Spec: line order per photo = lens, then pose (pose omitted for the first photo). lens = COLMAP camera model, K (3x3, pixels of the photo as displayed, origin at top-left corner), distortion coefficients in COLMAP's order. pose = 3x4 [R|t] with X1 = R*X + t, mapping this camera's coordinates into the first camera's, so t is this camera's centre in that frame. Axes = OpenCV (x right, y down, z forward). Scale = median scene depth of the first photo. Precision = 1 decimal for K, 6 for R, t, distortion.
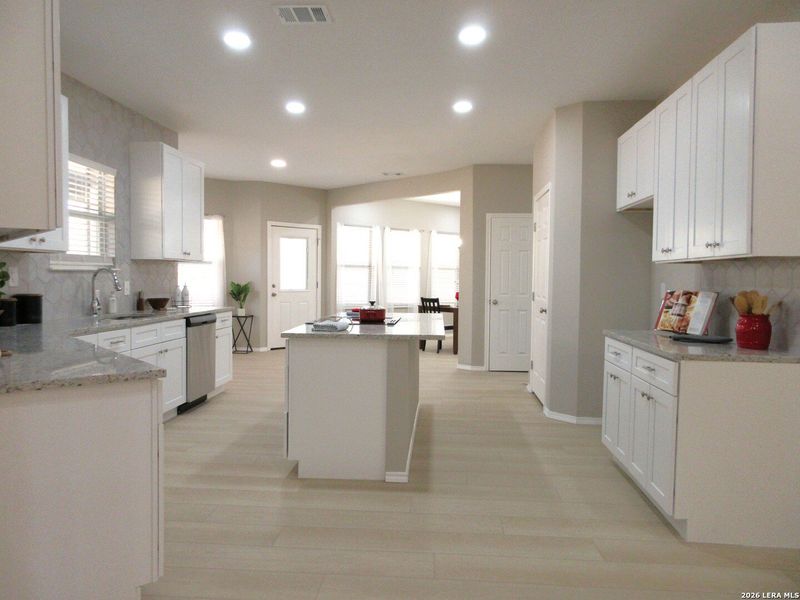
lens RADIAL K [[602.1, 0, 397.6], [0, 602.1, 300.2], [0, 0, 1]] dist [0.002285, 0.003515]
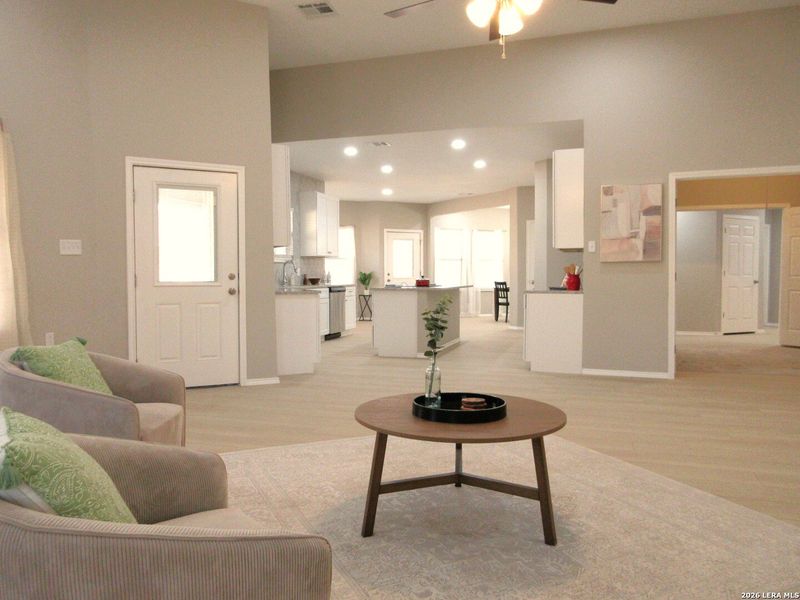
lens RADIAL K [[602.1, 0, 400.7], [0, 602.1, 299.0], [0, 0, 1]] dist [0.002285, 0.003515]
pose [[0.975342, -0.003372, -0.220672, 0.225229], [0.004341, 0.999983, 0.003910, 0.048811], [0.220655, -0.004772, 0.975340, -0.627833]]
